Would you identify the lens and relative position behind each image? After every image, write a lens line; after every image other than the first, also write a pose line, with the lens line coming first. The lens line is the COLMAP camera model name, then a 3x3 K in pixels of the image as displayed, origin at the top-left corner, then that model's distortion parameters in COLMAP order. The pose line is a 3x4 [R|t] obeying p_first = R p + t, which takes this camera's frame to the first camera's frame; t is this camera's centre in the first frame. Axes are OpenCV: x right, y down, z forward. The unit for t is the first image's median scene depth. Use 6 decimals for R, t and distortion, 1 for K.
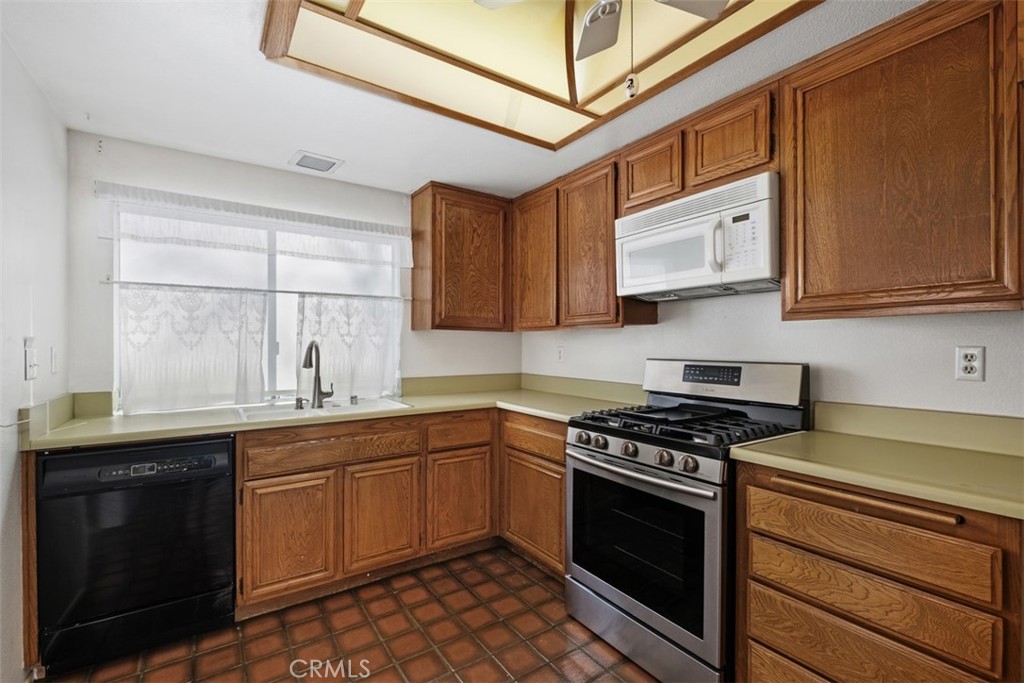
lens RADIAL K [[440.8, 0, 507.3], [0, 440.8, 347.1], [0, 0, 1]] dist [-0.002573, -0.002191]
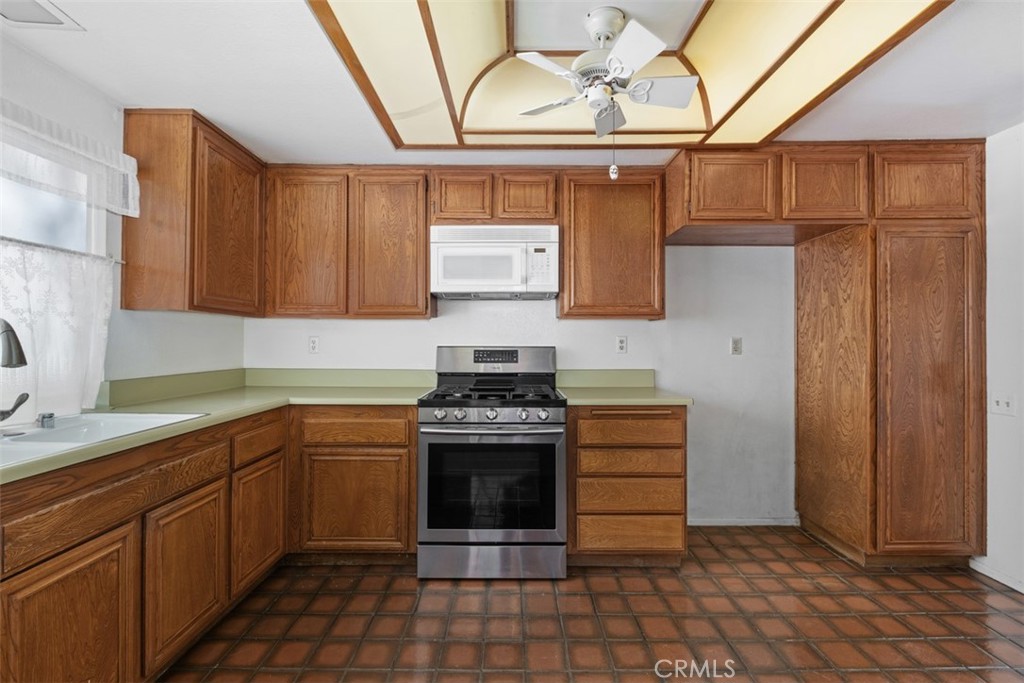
lens RADIAL K [[440.8, 0, 508.0], [0, 440.8, 338.5], [0, 0, 1]] dist [-0.002573, -0.002191]
pose [[0.562896, 0.008325, 0.826486, -0.587438], [0.001094, 0.999941, -0.010817, 0.019316], [-0.826527, 0.006993, 0.562853, 0.183577]]
